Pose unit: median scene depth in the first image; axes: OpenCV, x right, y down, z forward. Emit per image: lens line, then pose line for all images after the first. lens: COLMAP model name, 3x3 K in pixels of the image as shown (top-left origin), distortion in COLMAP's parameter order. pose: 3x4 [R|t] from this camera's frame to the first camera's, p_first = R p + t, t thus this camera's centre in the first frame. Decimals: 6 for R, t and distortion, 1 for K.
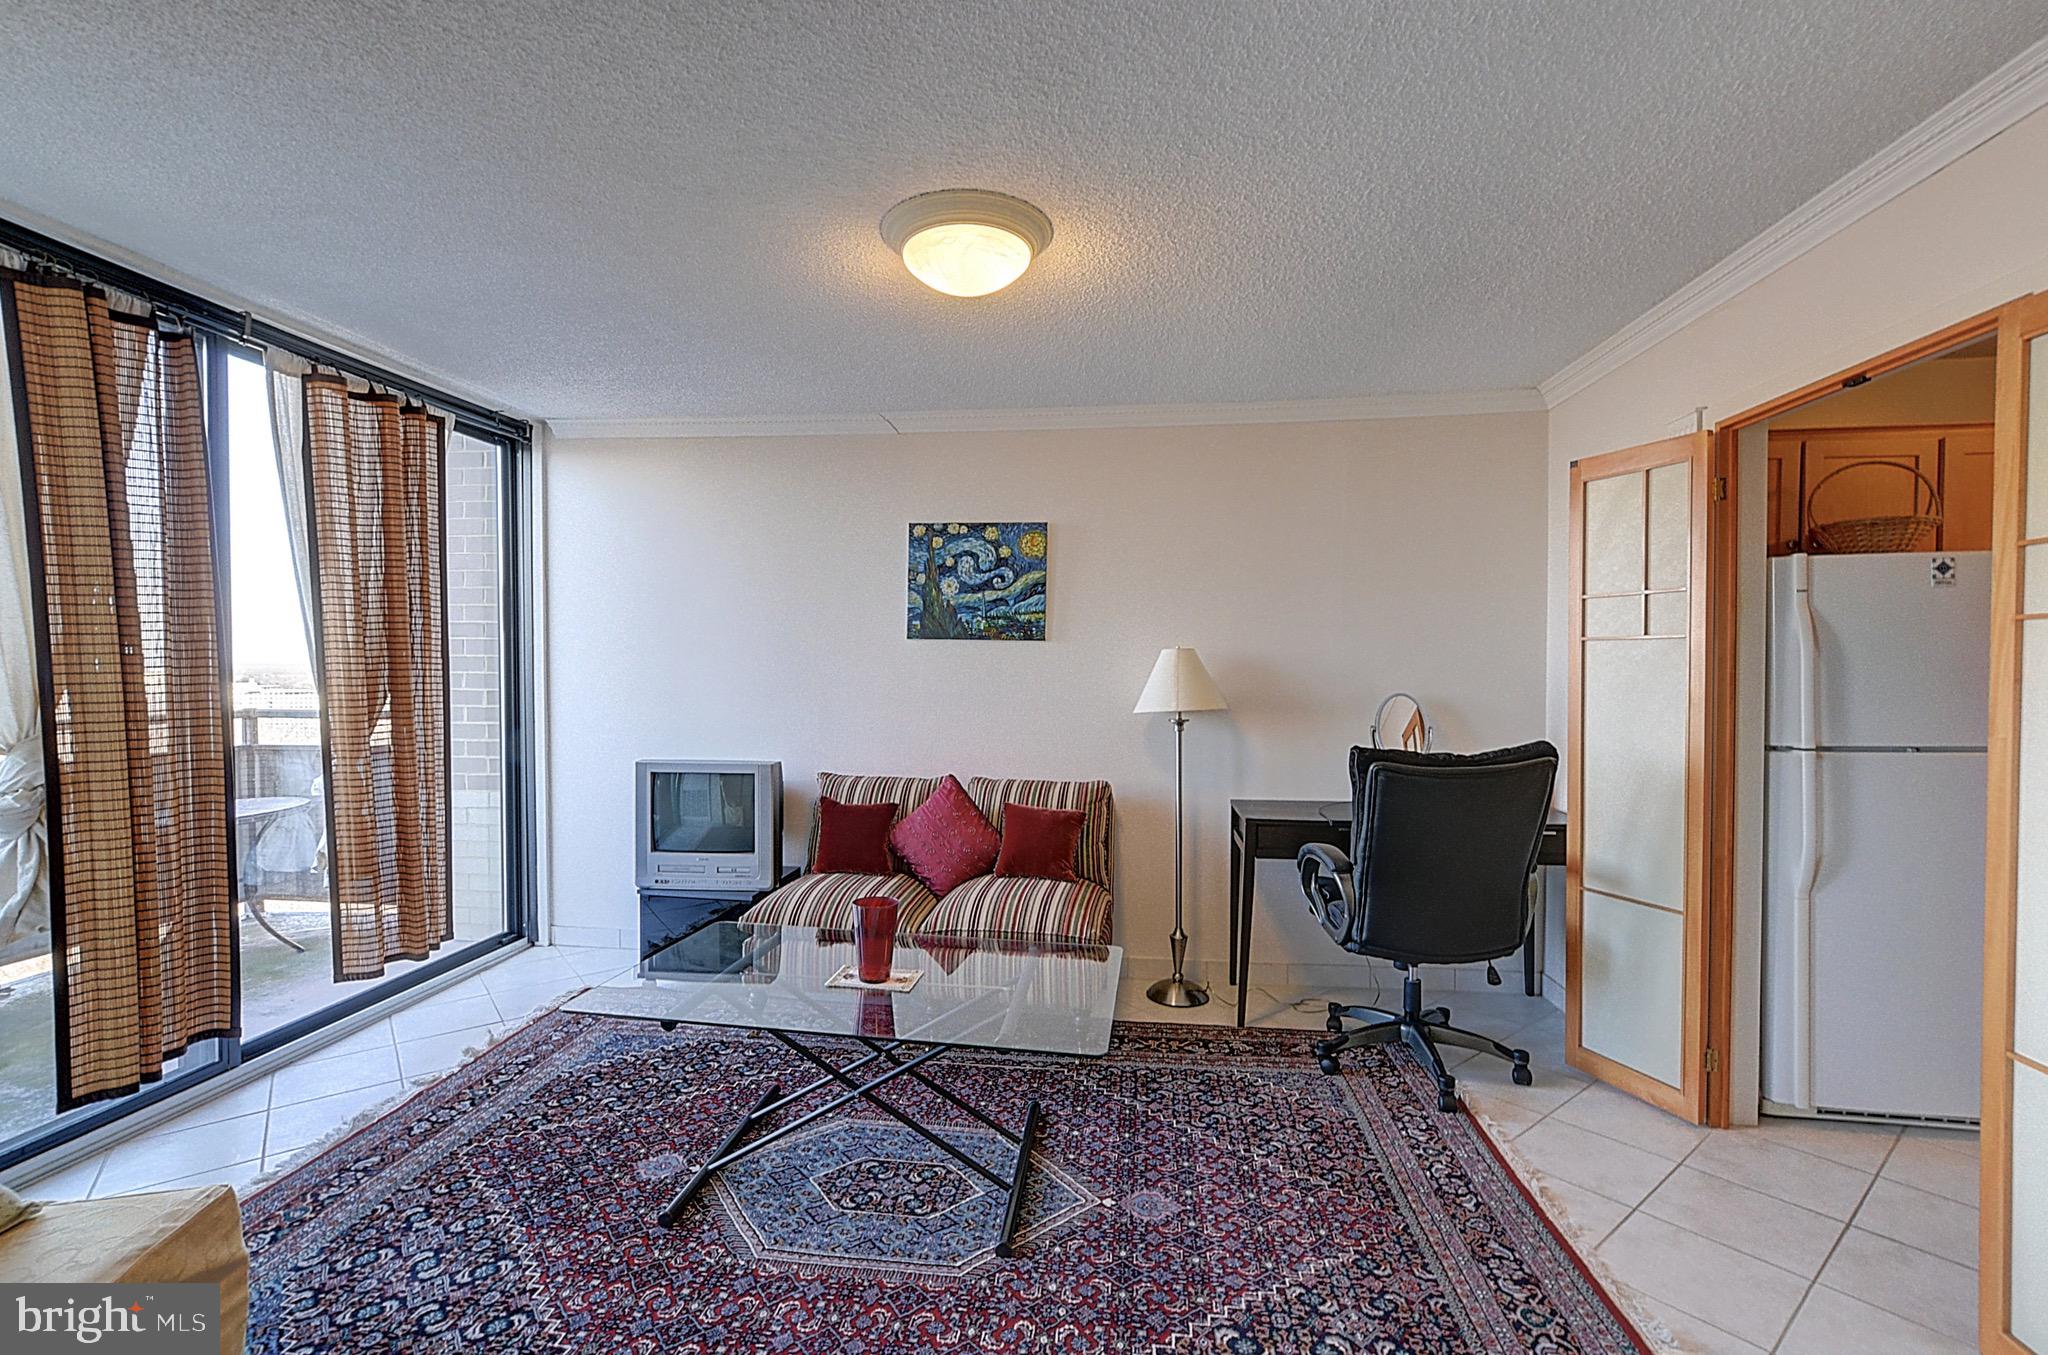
lens RADIAL K [[904.2, 0, 1014.9], [0, 904.2, 680.3], [0, 0, 1]] dist [-0.004253, 0.000467]
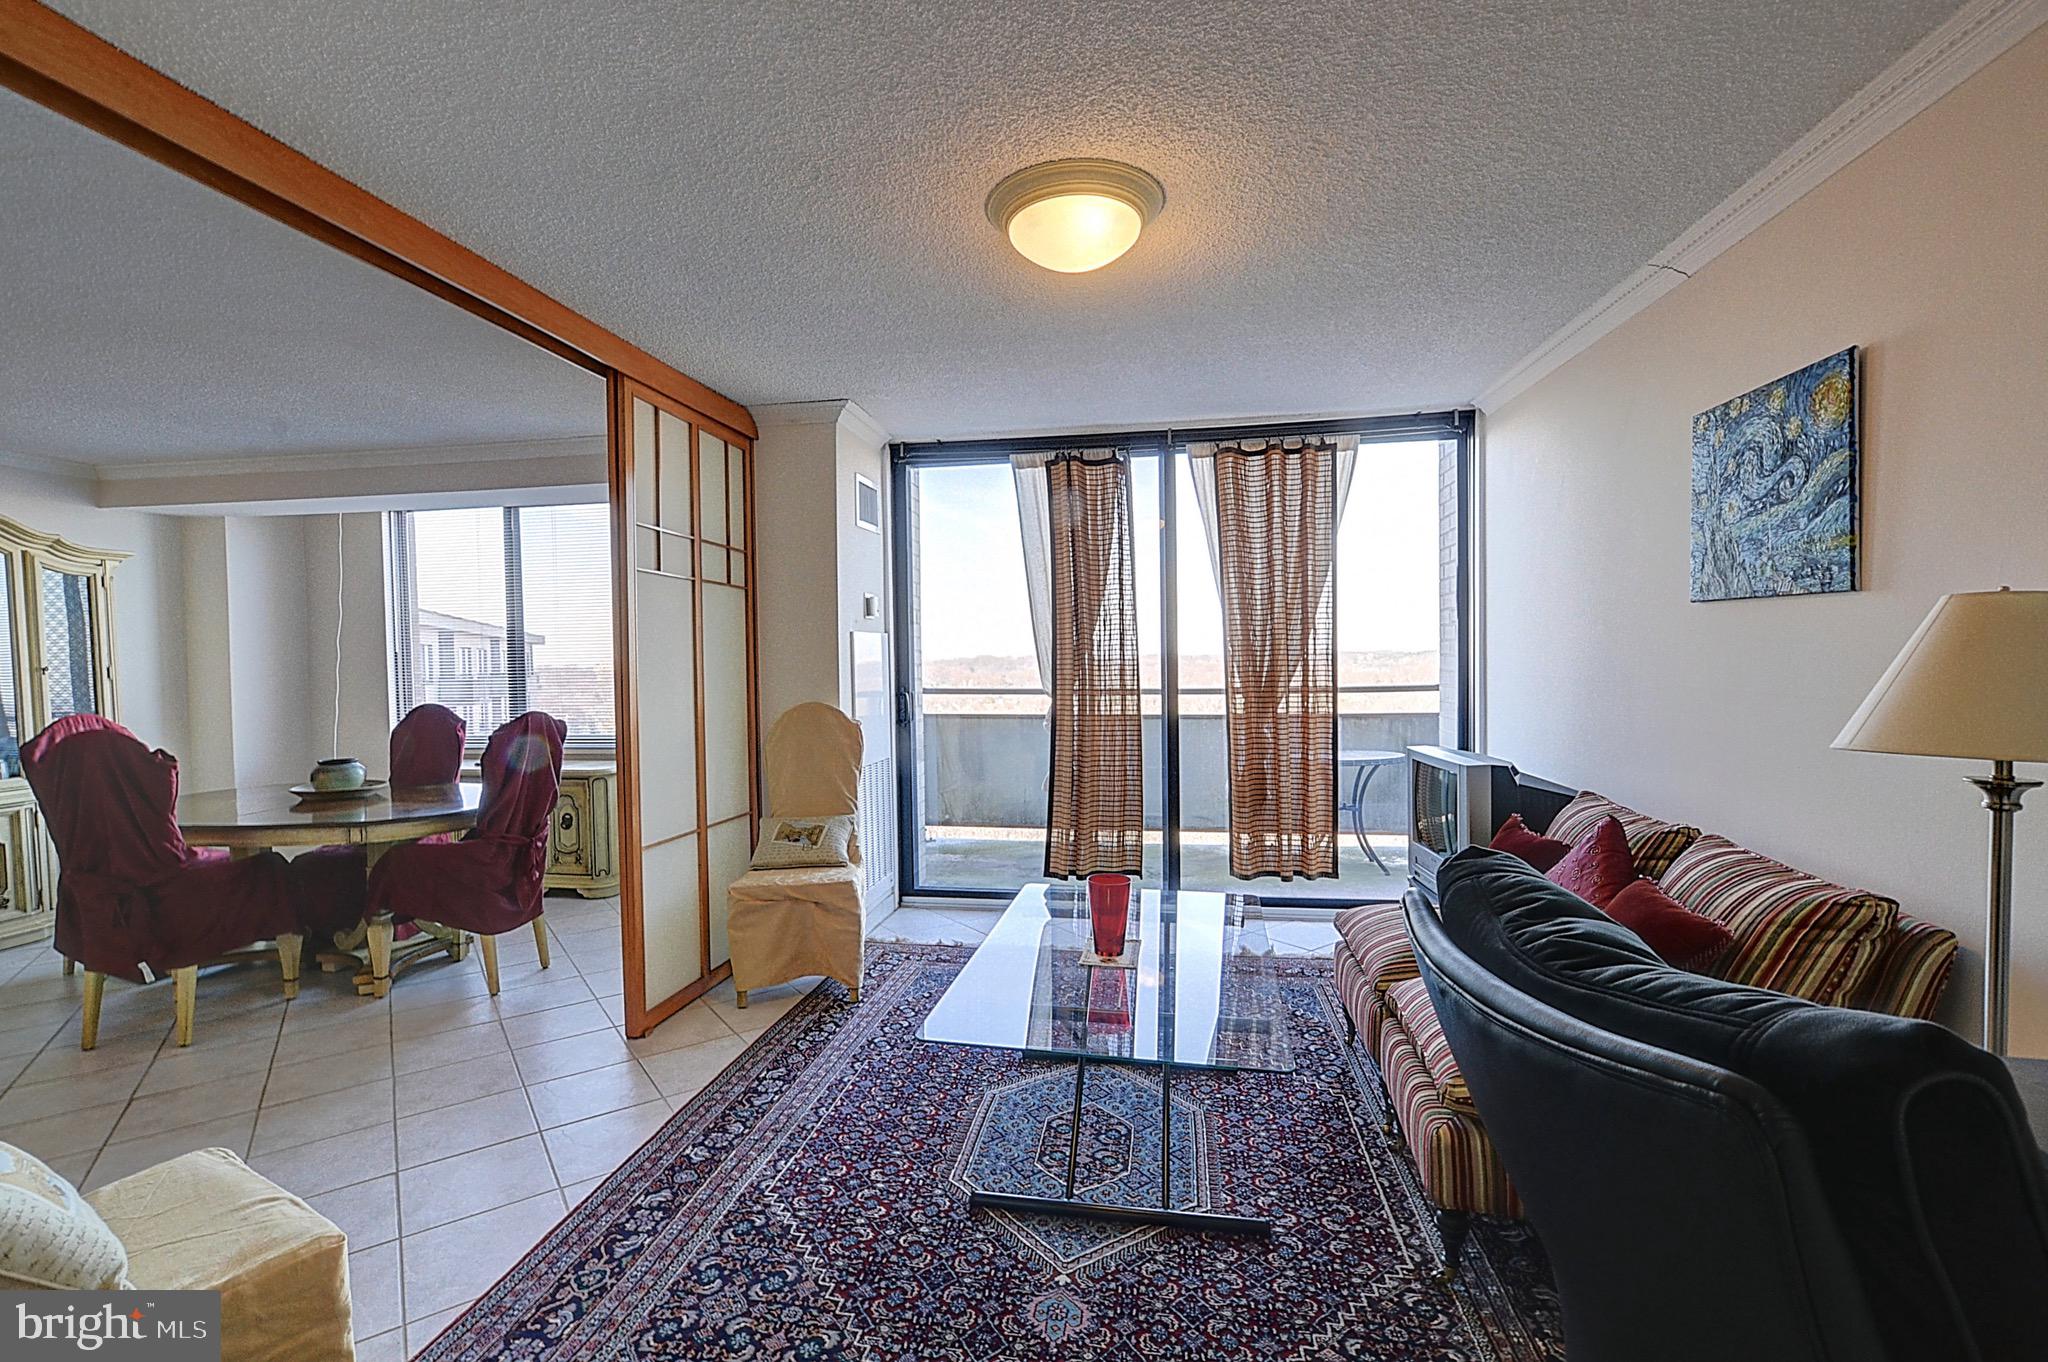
lens RADIAL K [[904.2, 0, 1011.8], [0, 904.2, 675.6], [0, 0, 1]] dist [-0.004253, 0.000467]
pose [[-0.048377, 0.023688, -0.998548, 0.596550], [-0.007657, 0.999681, 0.024086, -0.006988], [0.998800, 0.008811, -0.048180, 0.625918]]
